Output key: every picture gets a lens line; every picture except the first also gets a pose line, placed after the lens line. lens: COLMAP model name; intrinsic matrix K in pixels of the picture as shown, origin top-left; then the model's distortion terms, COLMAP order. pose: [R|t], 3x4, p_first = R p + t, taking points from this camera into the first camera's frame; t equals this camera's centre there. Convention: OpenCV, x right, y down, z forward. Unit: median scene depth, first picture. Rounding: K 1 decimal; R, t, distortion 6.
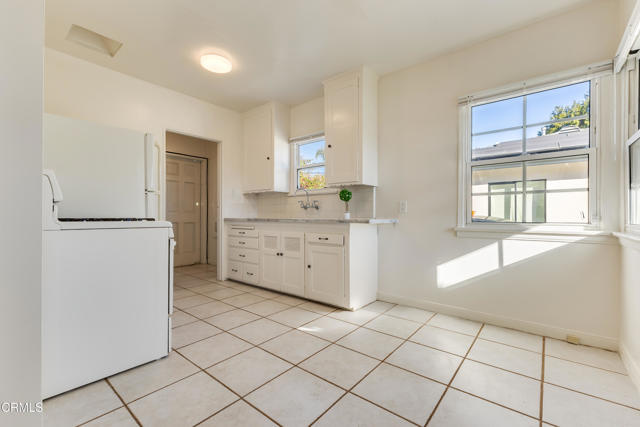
lens RADIAL K [[276.5, 0, 320.9], [0, 276.5, 215.4], [0, 0, 1]] dist [0.003570, 0.000060]
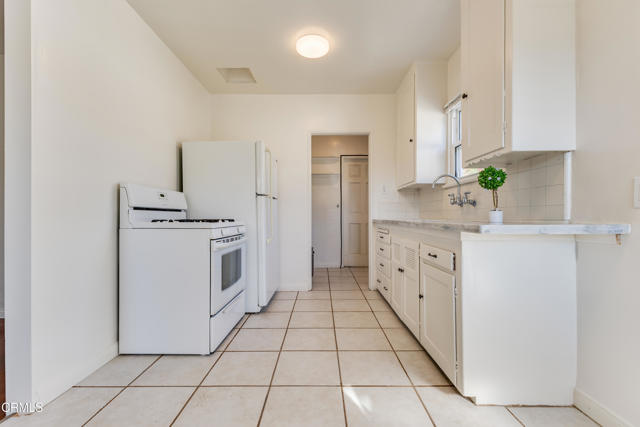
lens RADIAL K [[276.5, 0, 321.1], [0, 276.5, 217.0], [0, 0, 1]] dist [0.003570, 0.000060]
pose [[0.630464, -0.000036, -0.776219, 0.288993], [0.003159, 0.999992, 0.002519, -0.000543], [0.776212, -0.004040, 0.630459, 0.396636]]
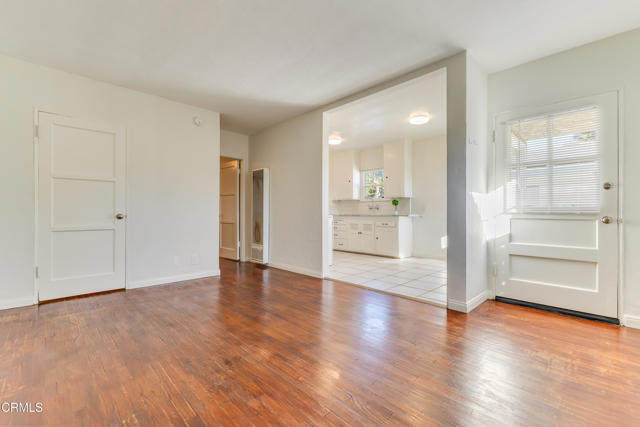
lens RADIAL K [[276.5, 0, 319.7], [0, 276.5, 211.1], [0, 0, 1]] dist [0.003570, 0.000060]
pose [[0.993461, -0.005099, -0.114059, -0.214278], [0.004190, 0.999958, -0.008204, 0.002728], [0.114096, 0.007672, 0.993440, -0.982767]]
